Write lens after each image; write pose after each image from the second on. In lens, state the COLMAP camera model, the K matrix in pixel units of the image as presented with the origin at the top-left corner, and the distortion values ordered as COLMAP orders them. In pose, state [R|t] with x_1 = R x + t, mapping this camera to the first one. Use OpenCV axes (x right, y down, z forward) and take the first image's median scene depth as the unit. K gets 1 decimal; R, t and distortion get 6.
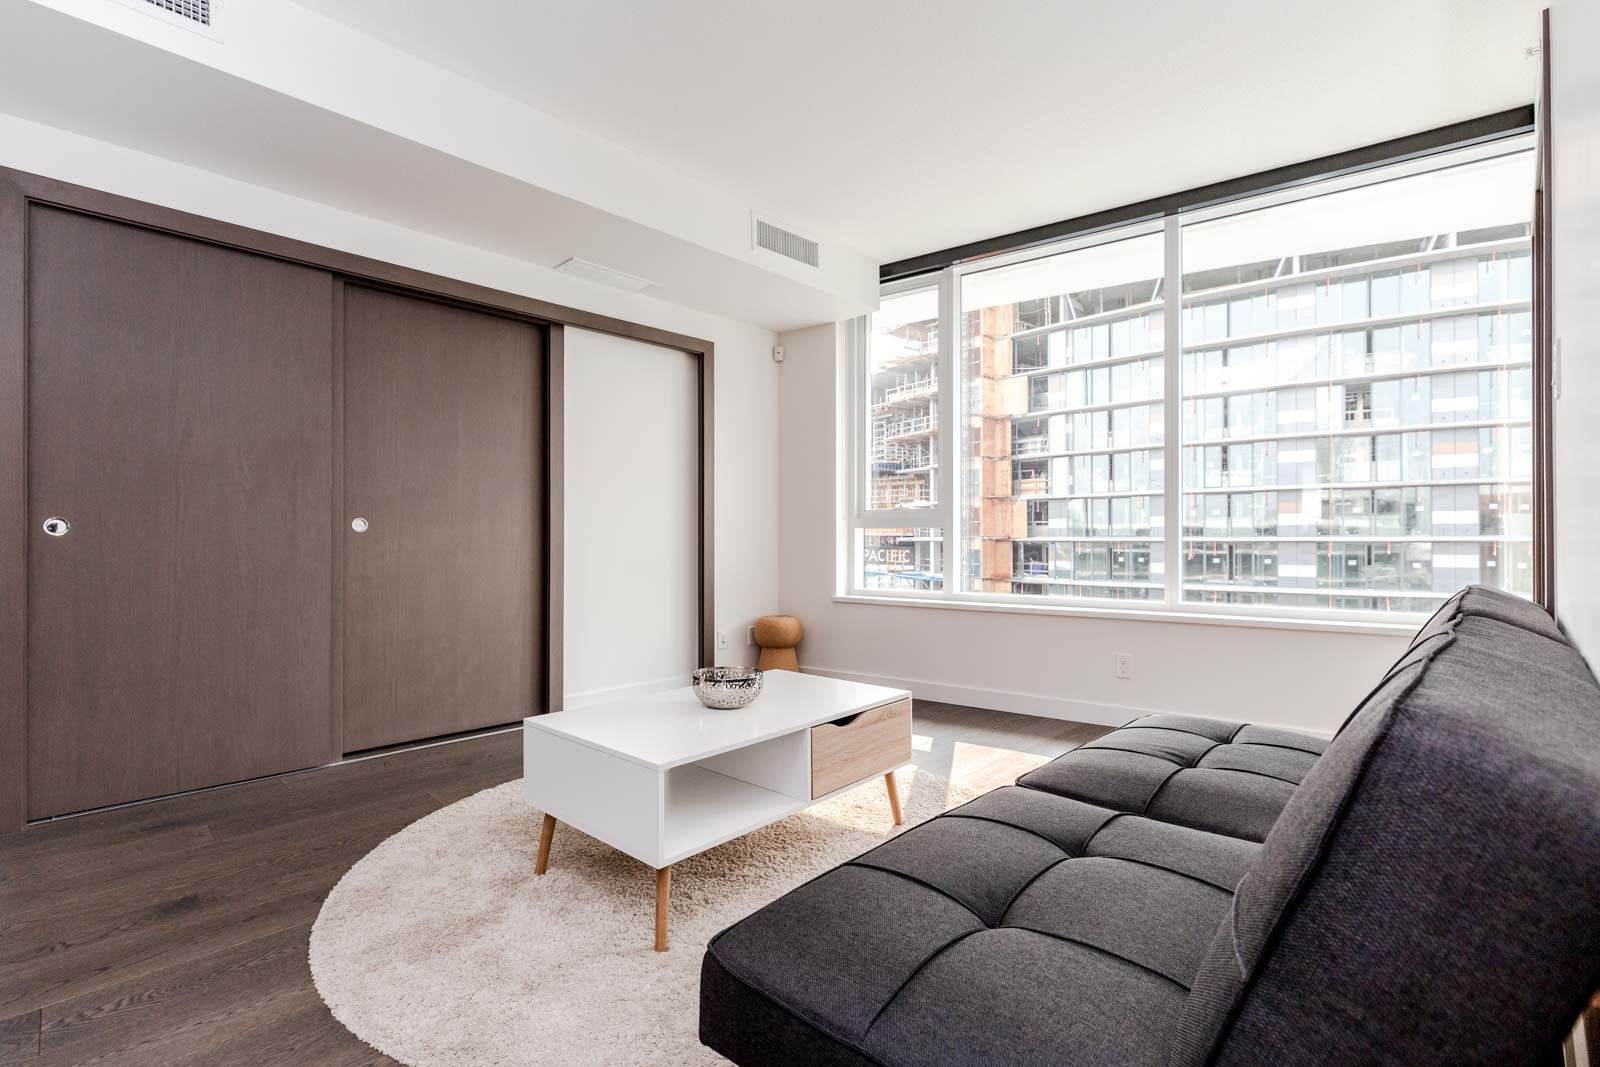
lens RADIAL K [[785.6, 0, 798.8], [0, 785.6, 541.2], [0, 0, 1]] dist [0.013091, 0.000062]
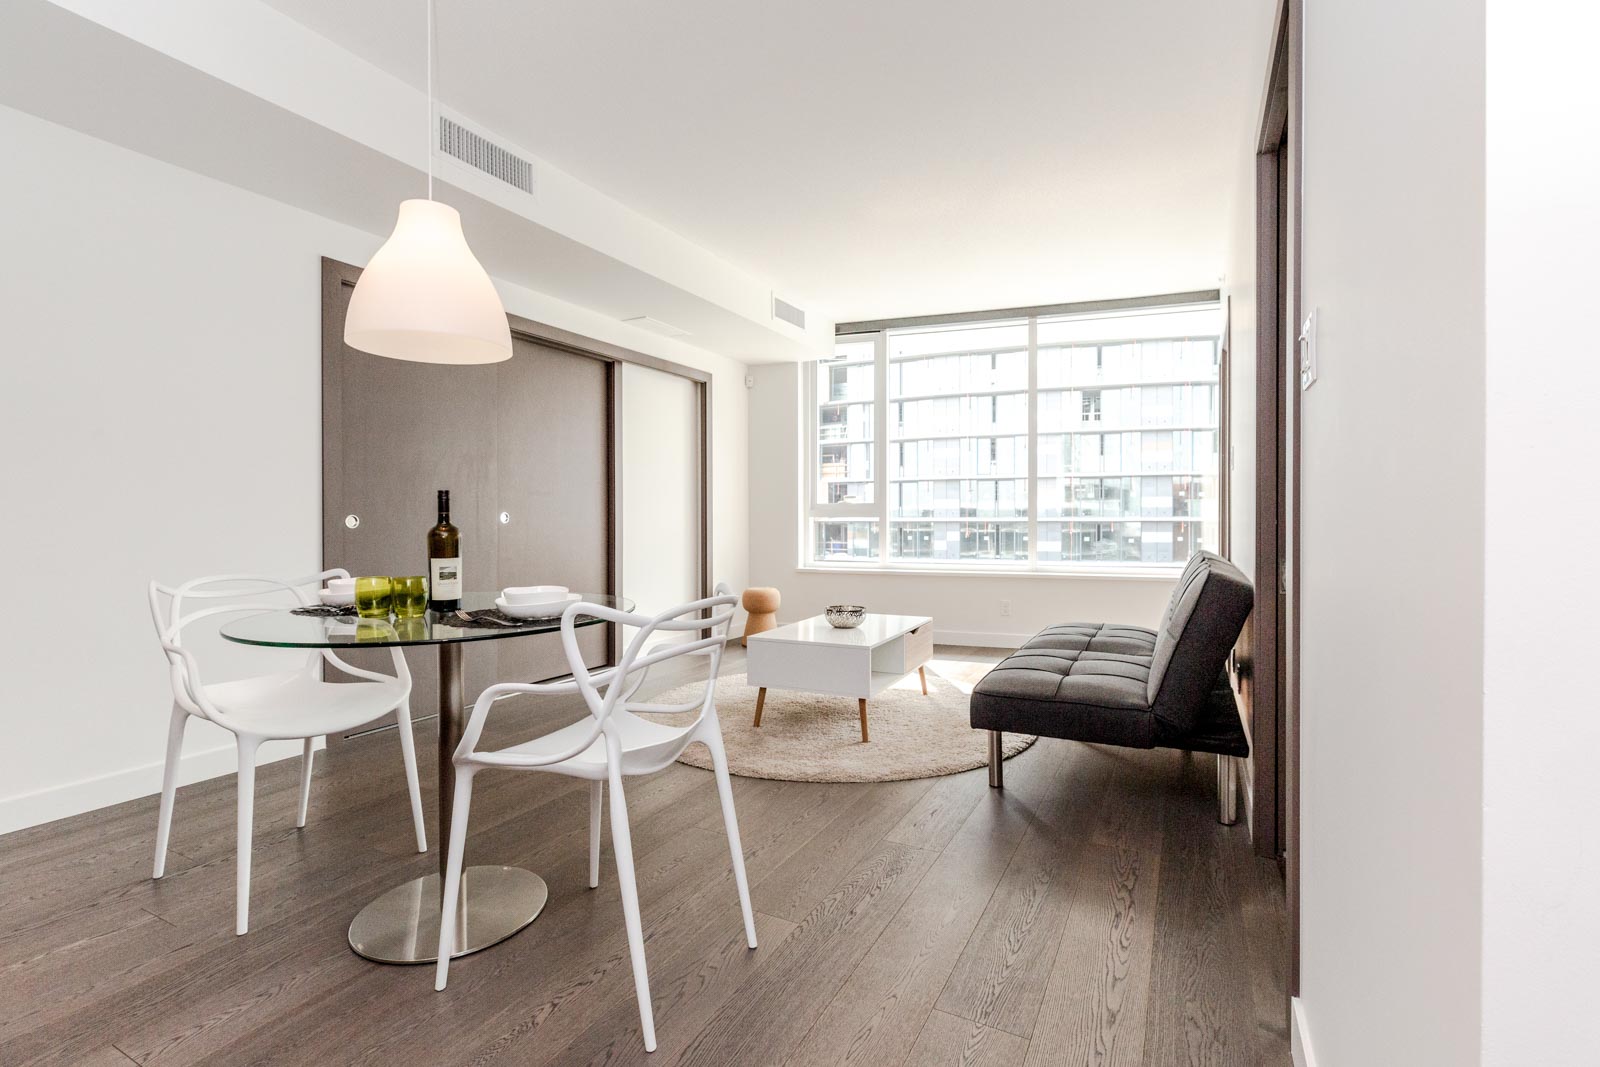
lens RADIAL K [[914.2, 0, 800.4], [0, 914.2, 526.0], [0, 0, 1]] dist [0.055195, 0.000491]
pose [[0.943459, -0.003859, 0.331465, -0.171777], [0.000806, 0.999956, 0.009349, -0.005975], [-0.331487, -0.008553, 0.943421, -0.172132]]
